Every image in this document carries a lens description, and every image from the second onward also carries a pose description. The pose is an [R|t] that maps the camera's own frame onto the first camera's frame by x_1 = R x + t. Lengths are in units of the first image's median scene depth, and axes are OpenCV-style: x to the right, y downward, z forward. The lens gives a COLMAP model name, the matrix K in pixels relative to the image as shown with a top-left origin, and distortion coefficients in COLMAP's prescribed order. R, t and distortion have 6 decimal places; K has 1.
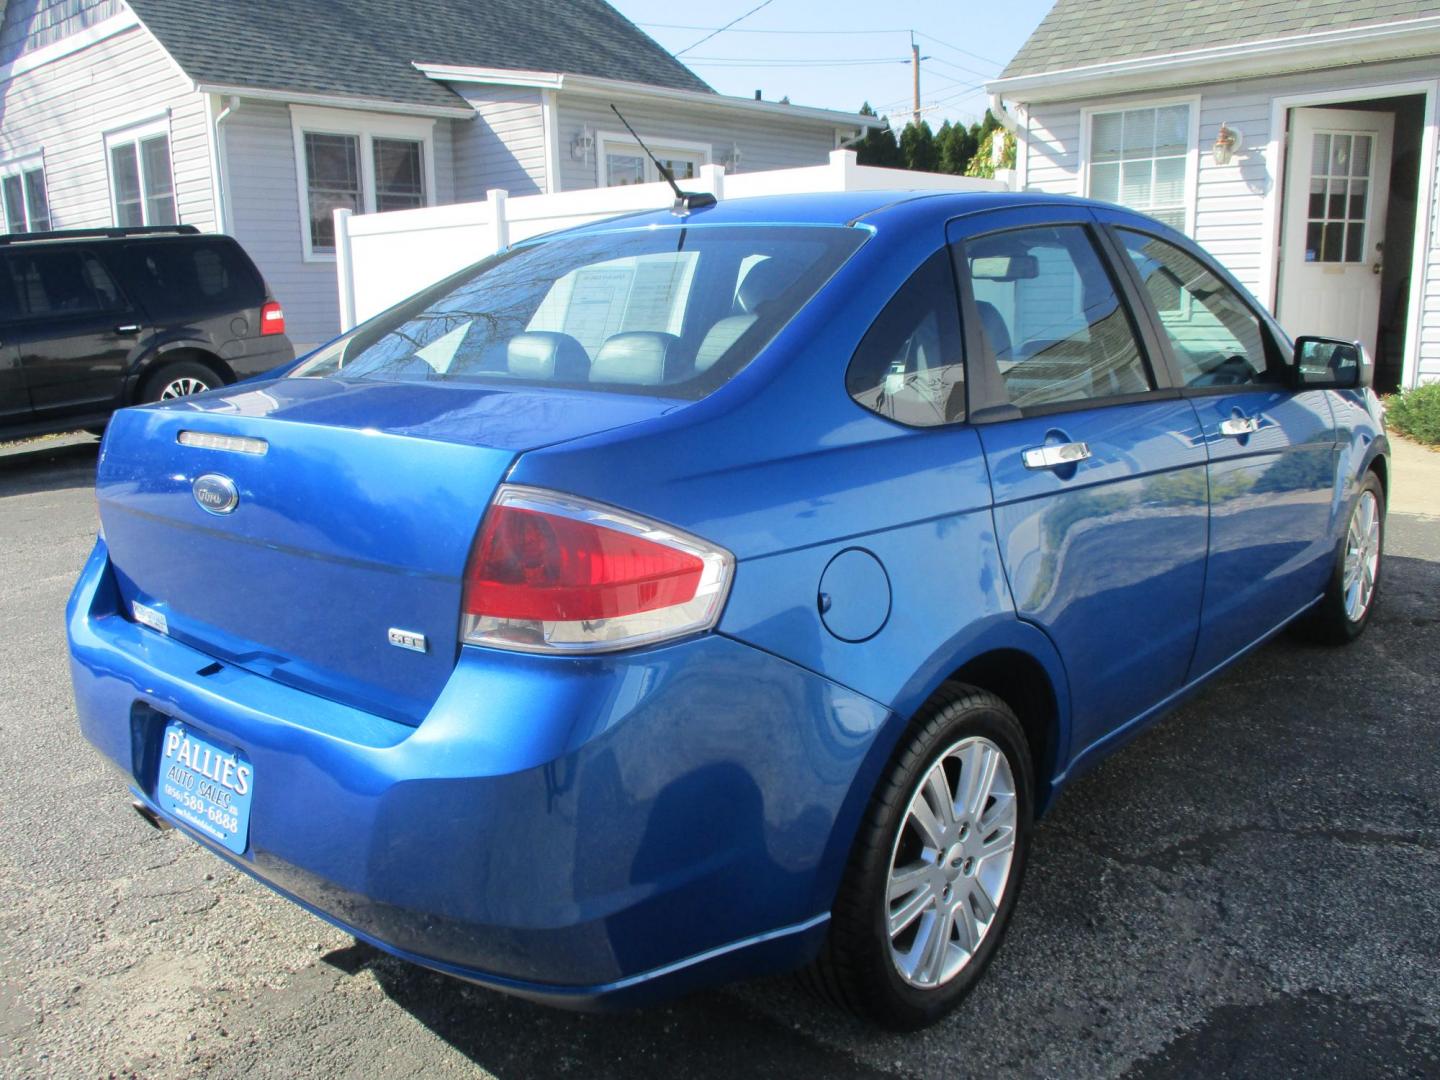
lens RADIAL K [[1201.3, 0, 727.9], [0, 1201.3, 543.9], [0, 0, 1]] dist [-0.037087, 0.015237]
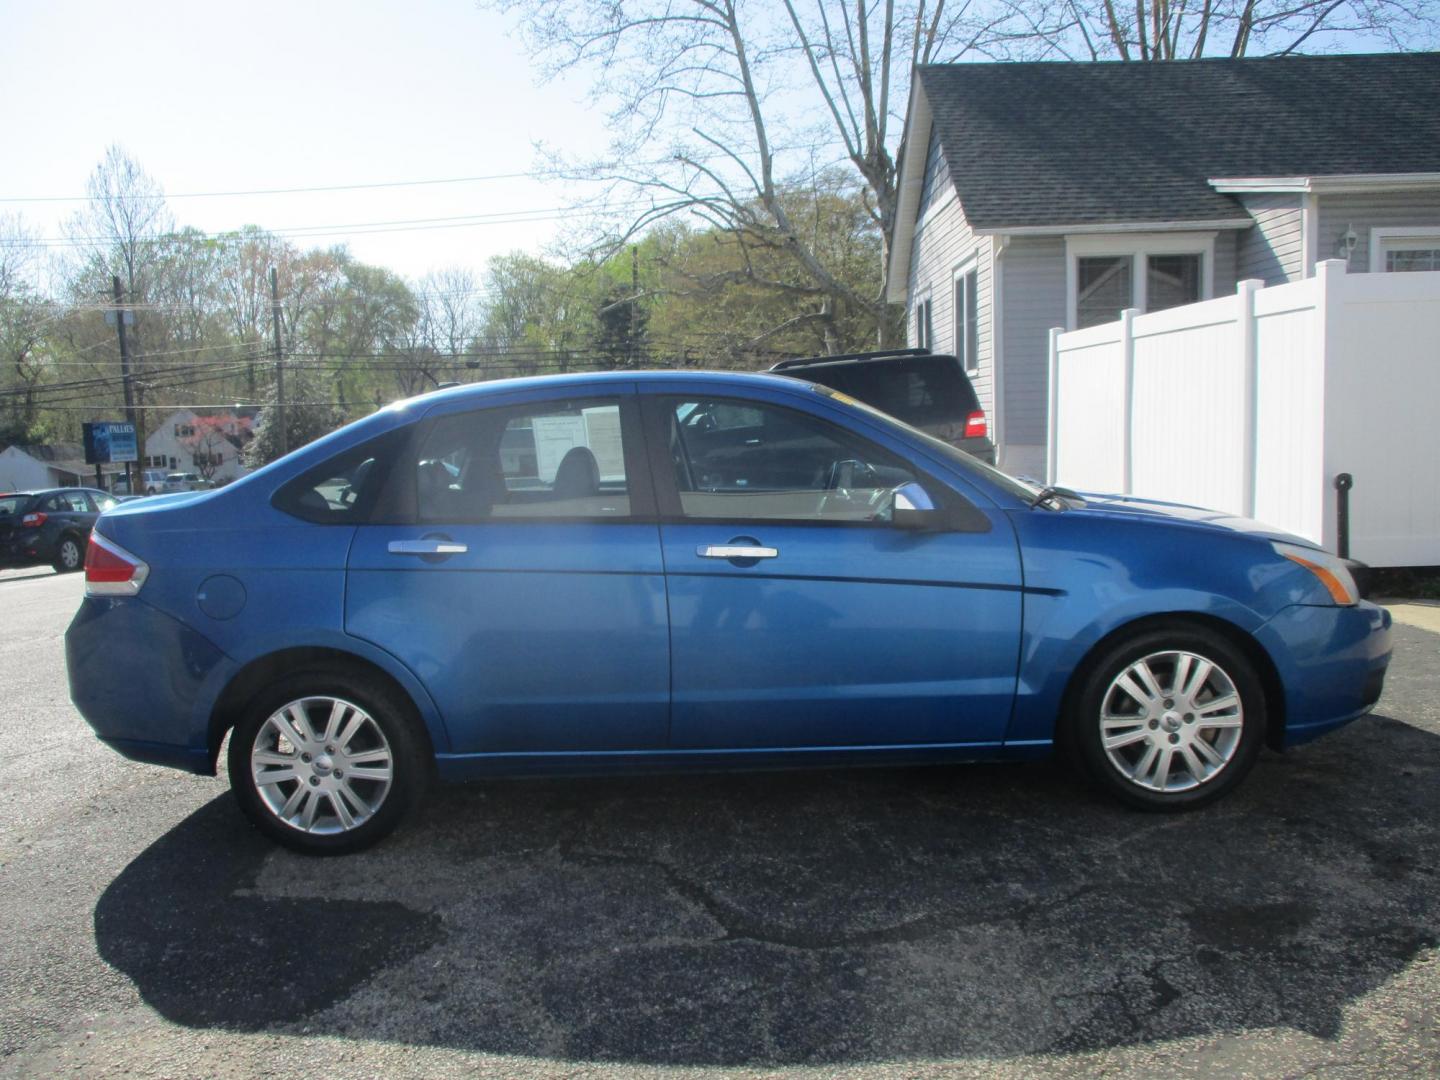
lens RADIAL K [[1201.3, 0, 719.7], [0, 1201.3, 546.0], [0, 0, 1]] dist [-0.037087, 0.015237]
pose [[0.657638, 0.086808, -0.748316, 0.279428], [-0.140255, 0.990080, -0.008406, -0.019086], [0.740163, 0.110483, 0.663289, 0.031917]]
